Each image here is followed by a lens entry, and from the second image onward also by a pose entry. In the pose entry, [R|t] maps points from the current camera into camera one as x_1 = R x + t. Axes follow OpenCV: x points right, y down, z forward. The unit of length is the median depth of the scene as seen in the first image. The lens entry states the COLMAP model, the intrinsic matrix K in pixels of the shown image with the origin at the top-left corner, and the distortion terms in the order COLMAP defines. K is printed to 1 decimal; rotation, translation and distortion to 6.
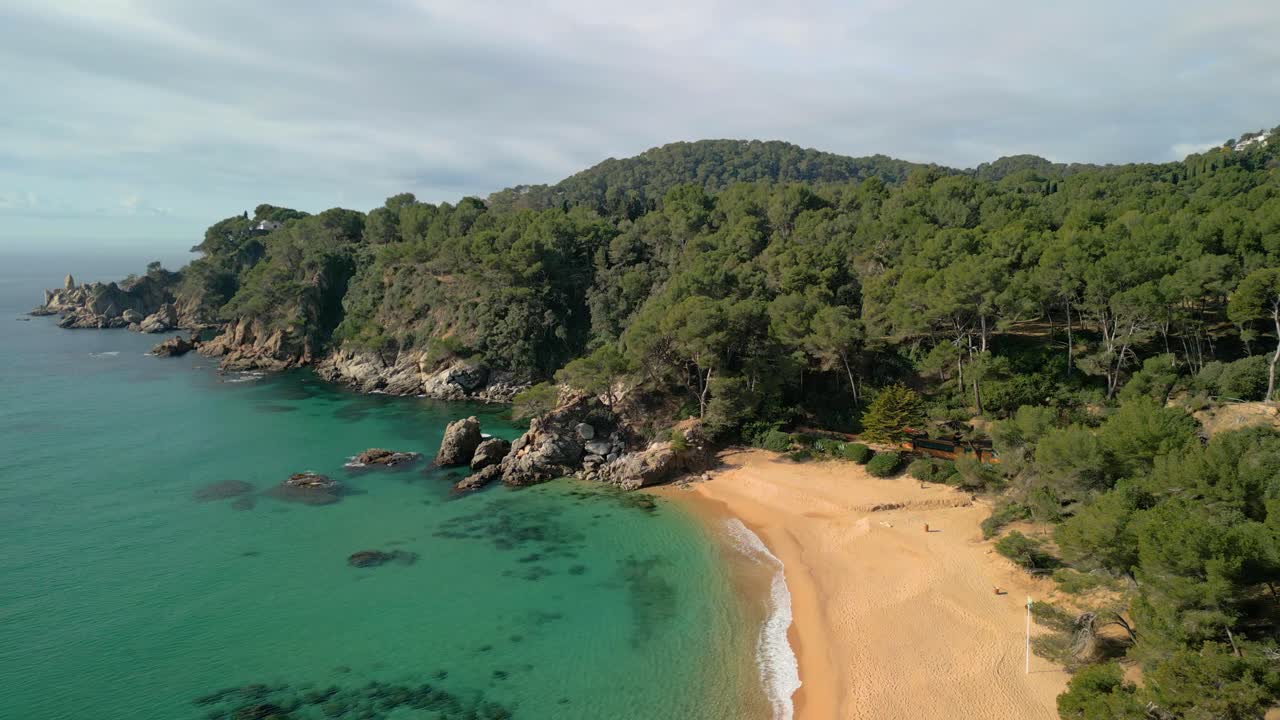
lens RADIAL K [[908.9, 0, 643.1], [0, 908.9, 361.1], [0, 0, 1]] dist [0.111711, -0.158820]
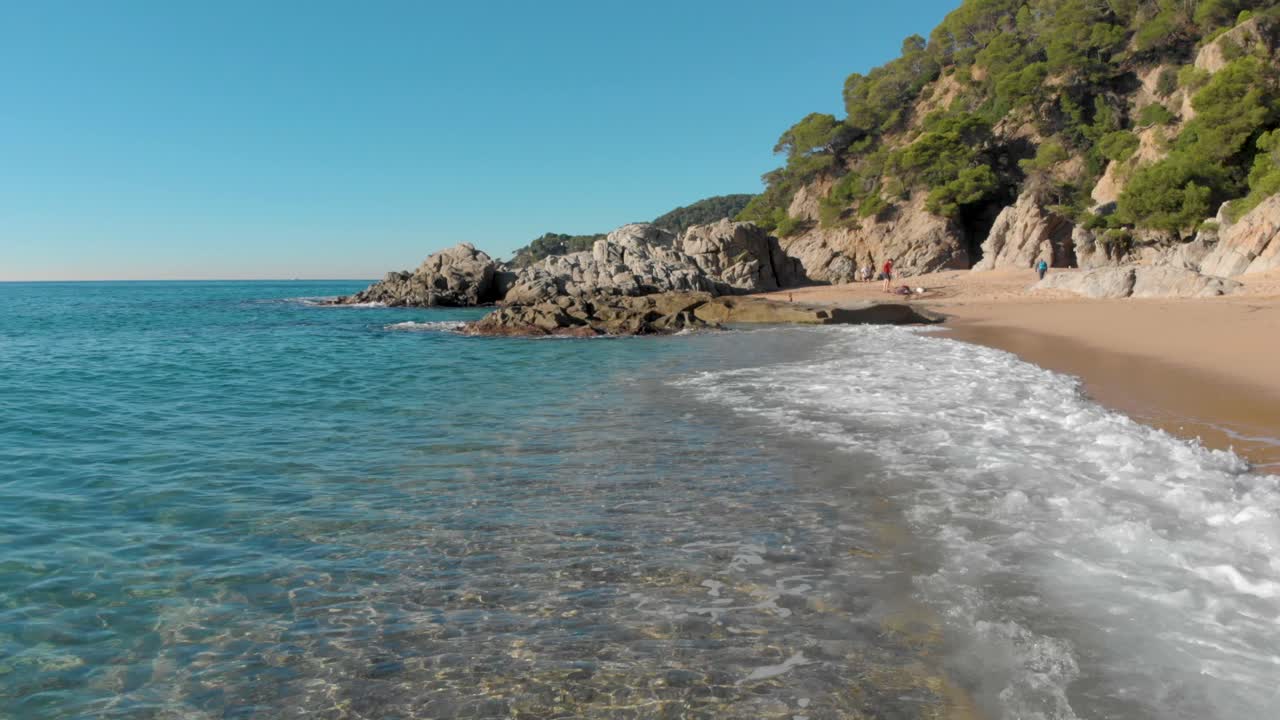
lens RADIAL K [[970.2, 0, 615.7], [0, 970.2, 363.6], [0, 0, 1]] dist [0.045847, -0.151176]
pose [[0.999717, -0.003277, -0.023578, -0.383894], [0.002198, 0.998955, -0.045651, 0.554460], [0.023703, 0.045587, 0.998679, -2.870392]]
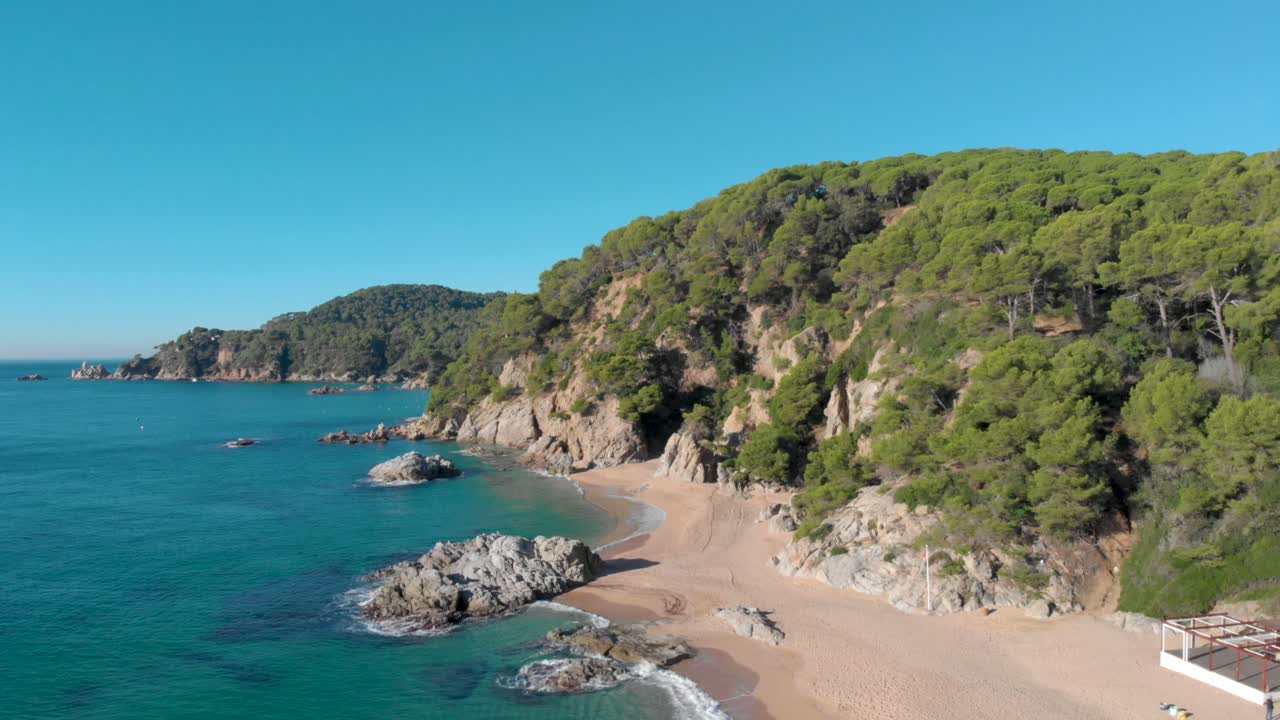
lens RADIAL K [[964.0, 0, 651.2], [0, 964.0, 357.0], [0, 0, 1]] dist [0.258815, -0.652413]
pose [[0.934182, -0.009926, 0.356658, -0.495727], [0.054452, 0.991870, -0.115021, 0.471915], [-0.352617, 0.126871, 0.927127, -3.105545]]
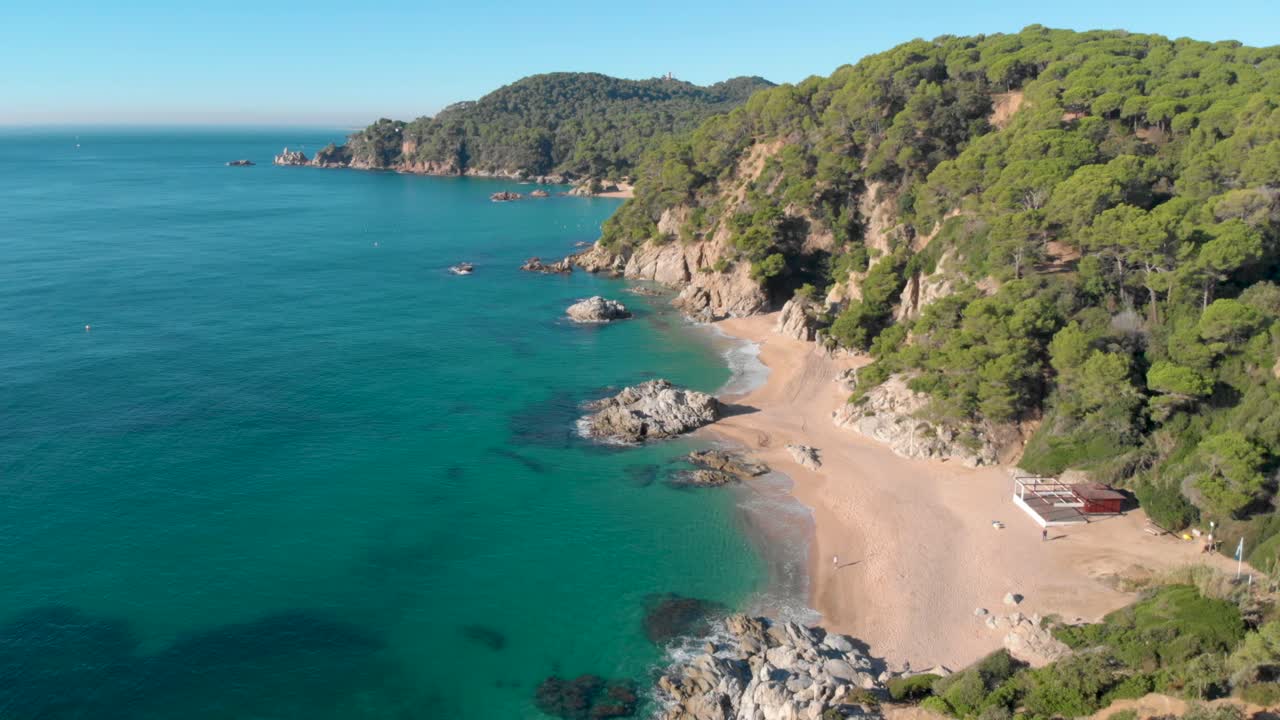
lens RADIAL K [[964.0, 0, 651.2], [0, 964.0, 357.0], [0, 0, 1]] dist [0.258815, -0.652413]
pose [[0.978117, -0.035124, 0.205070, -0.568966], [0.013773, 0.994416, 0.104631, 0.387126], [-0.207600, -0.099517, 0.973138, -3.397752]]
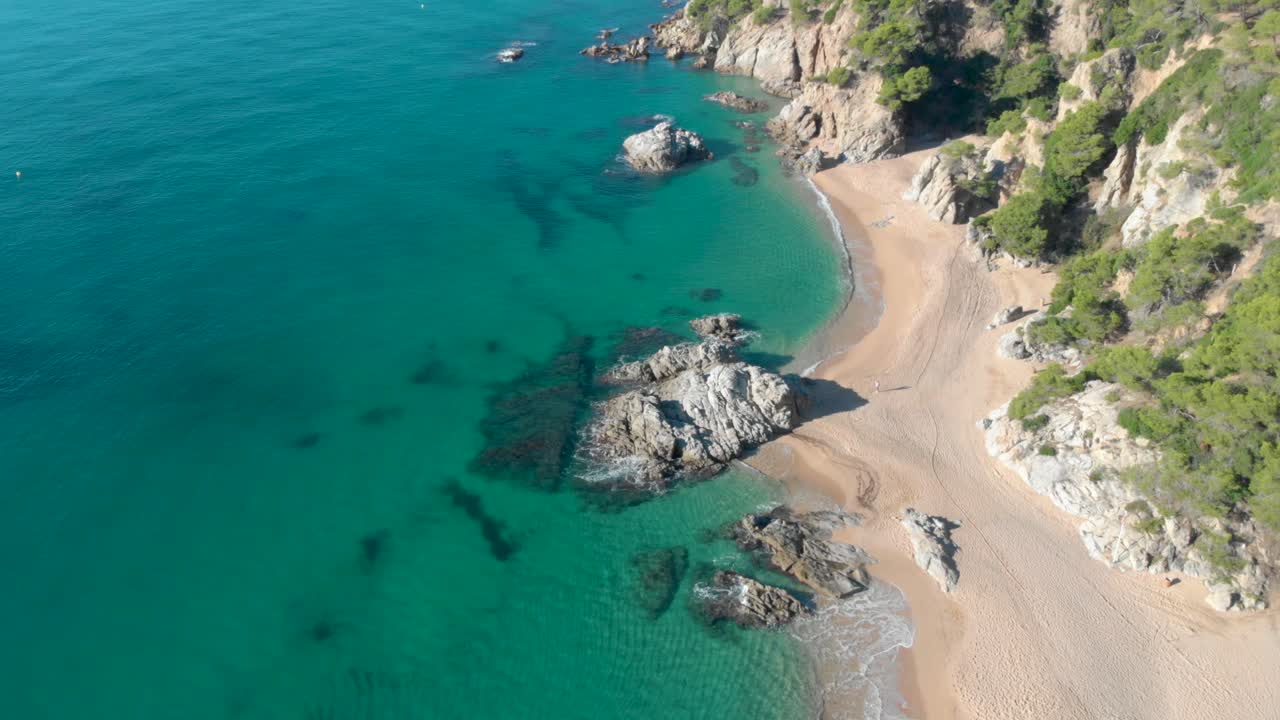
lens RADIAL K [[970.0, 0, 645.1], [0, 970.0, 354.3], [0, 0, 1]] dist [0.136680, -0.357161]
pose [[0.996801, -0.049195, 0.062989, -0.463191], [0.021956, 0.926346, 0.376032, 0.290101], [-0.076849, -0.373446, 0.924463, -3.090891]]
